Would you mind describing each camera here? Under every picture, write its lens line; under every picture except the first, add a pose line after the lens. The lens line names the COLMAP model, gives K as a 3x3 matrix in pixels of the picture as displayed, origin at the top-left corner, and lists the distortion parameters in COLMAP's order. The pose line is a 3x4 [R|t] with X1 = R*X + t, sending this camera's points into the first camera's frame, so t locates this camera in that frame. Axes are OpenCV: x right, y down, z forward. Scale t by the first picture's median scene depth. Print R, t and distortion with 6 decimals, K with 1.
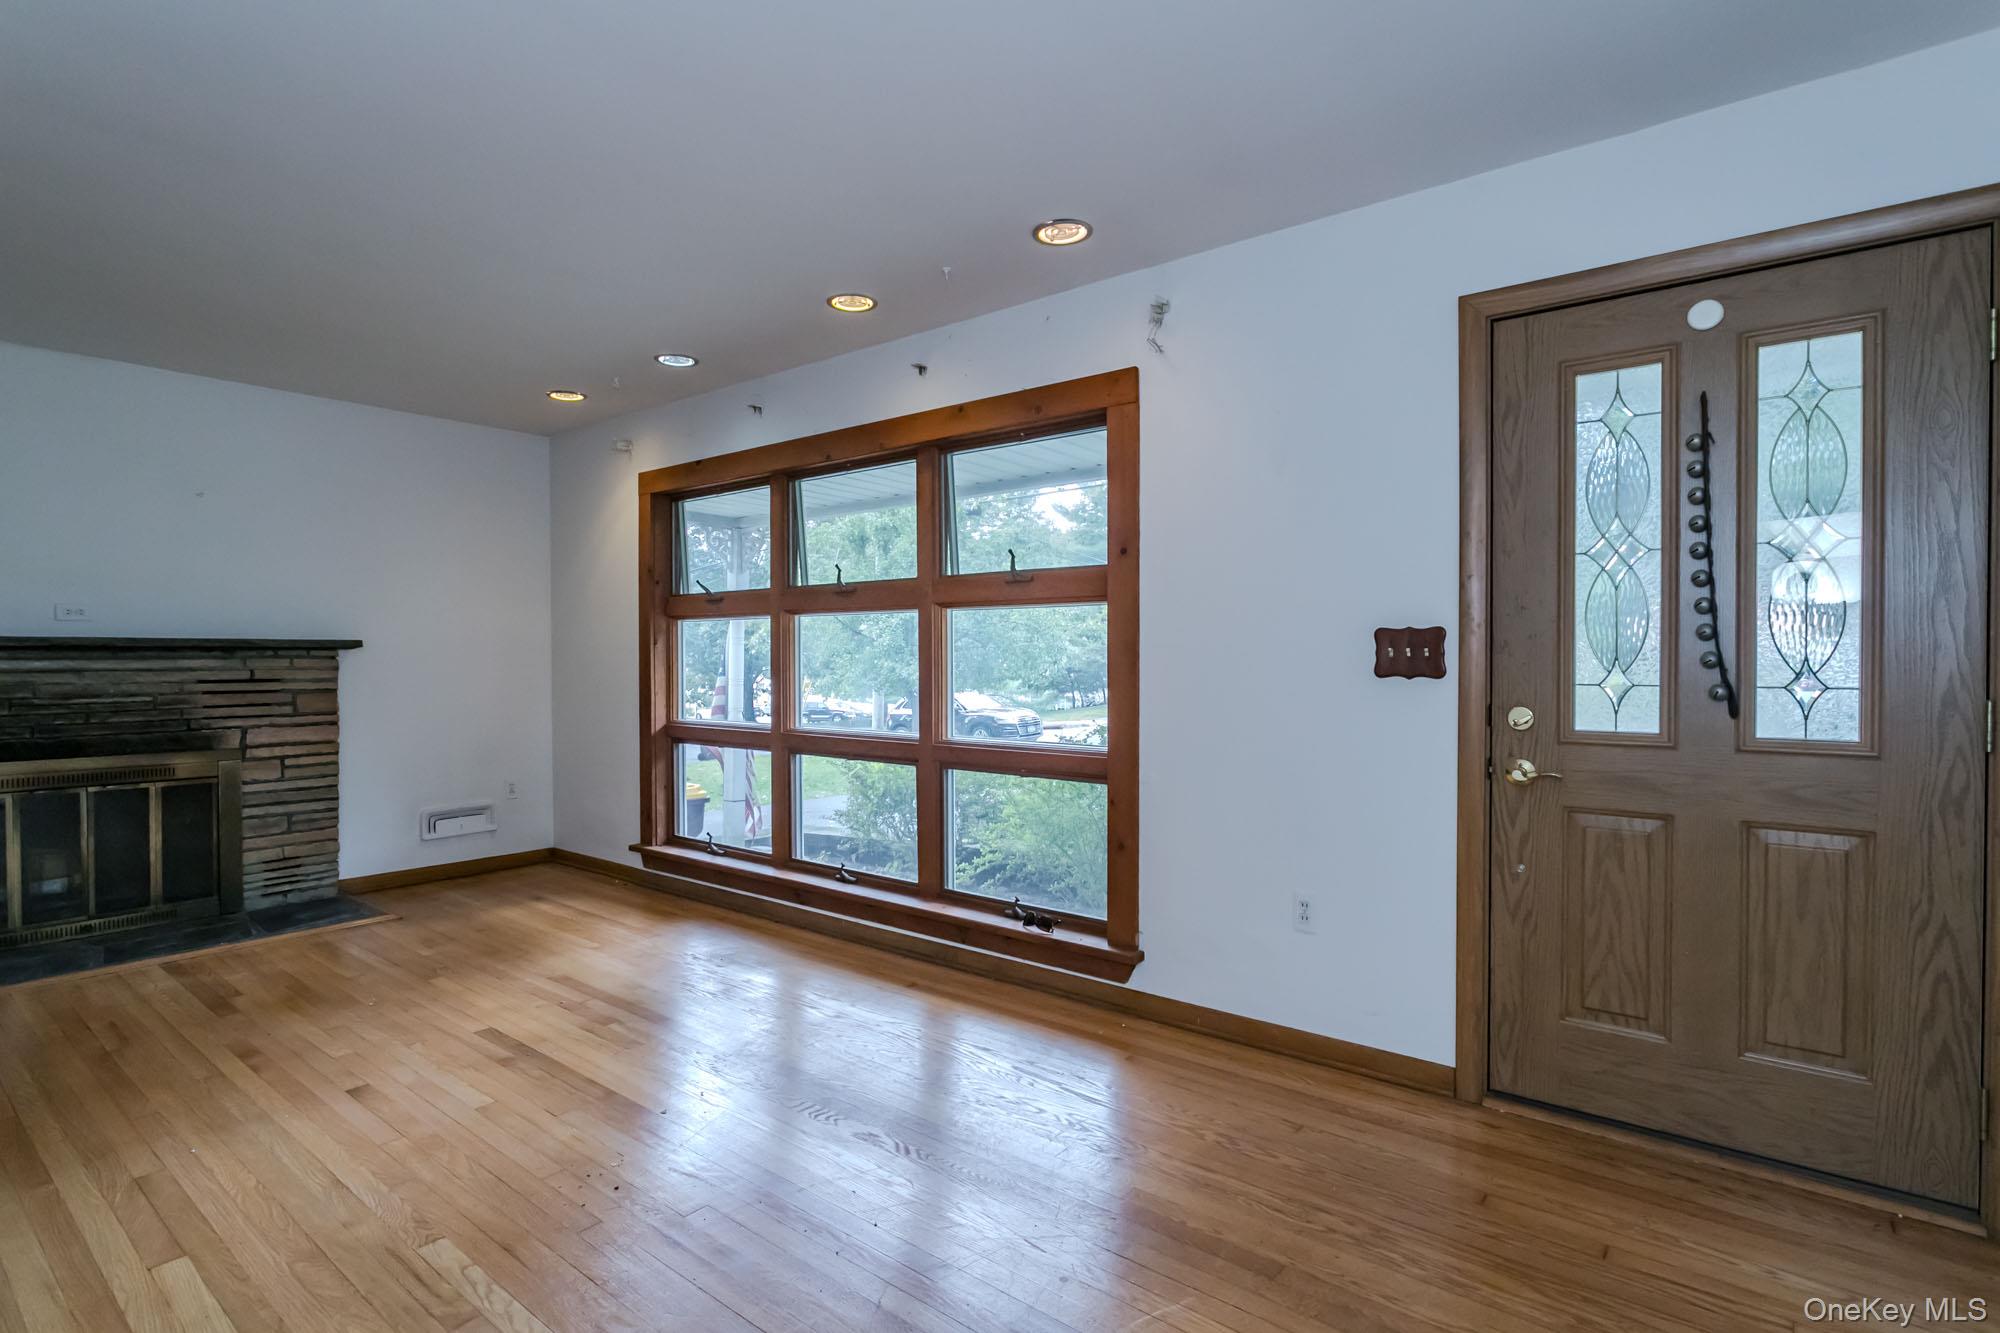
lens RADIAL K [[974.9, 0, 996.4], [0, 974.9, 660.3], [0, 0, 1]] dist [-0.022568, 0.003545]
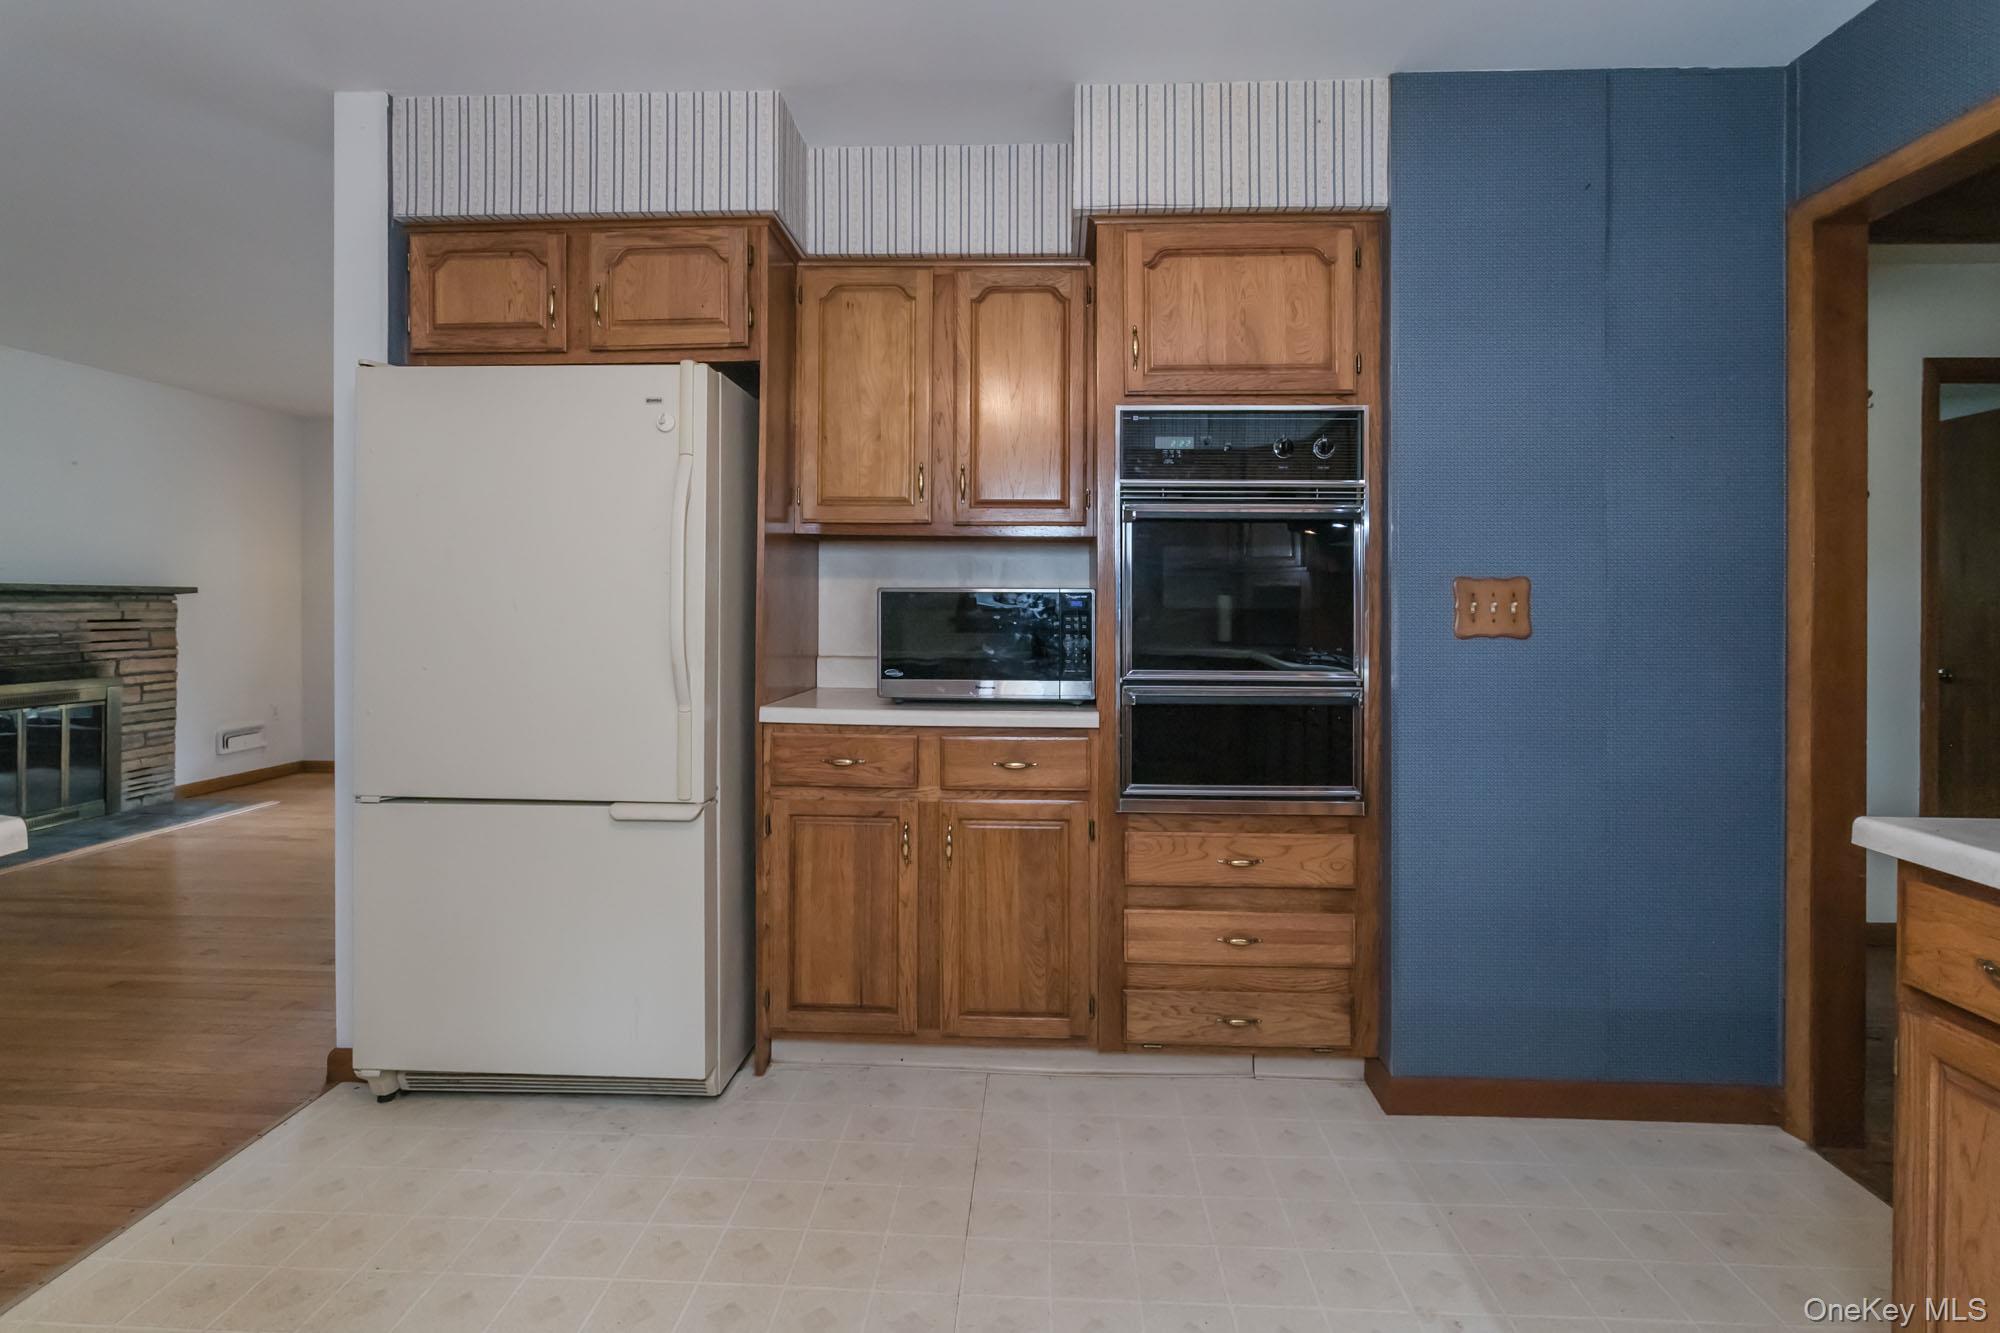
lens RADIAL K [[1037.9, 0, 971.6], [0, 1037.9, 601.2], [0, 0, 1]] dist [0.000462, 0.000374]
pose [[0.817206, 0.008704, 0.576280, -0.673128], [-0.005514, 0.999958, -0.007283, 0.000970], [-0.576320, 0.002774, 0.817220, -0.687270]]
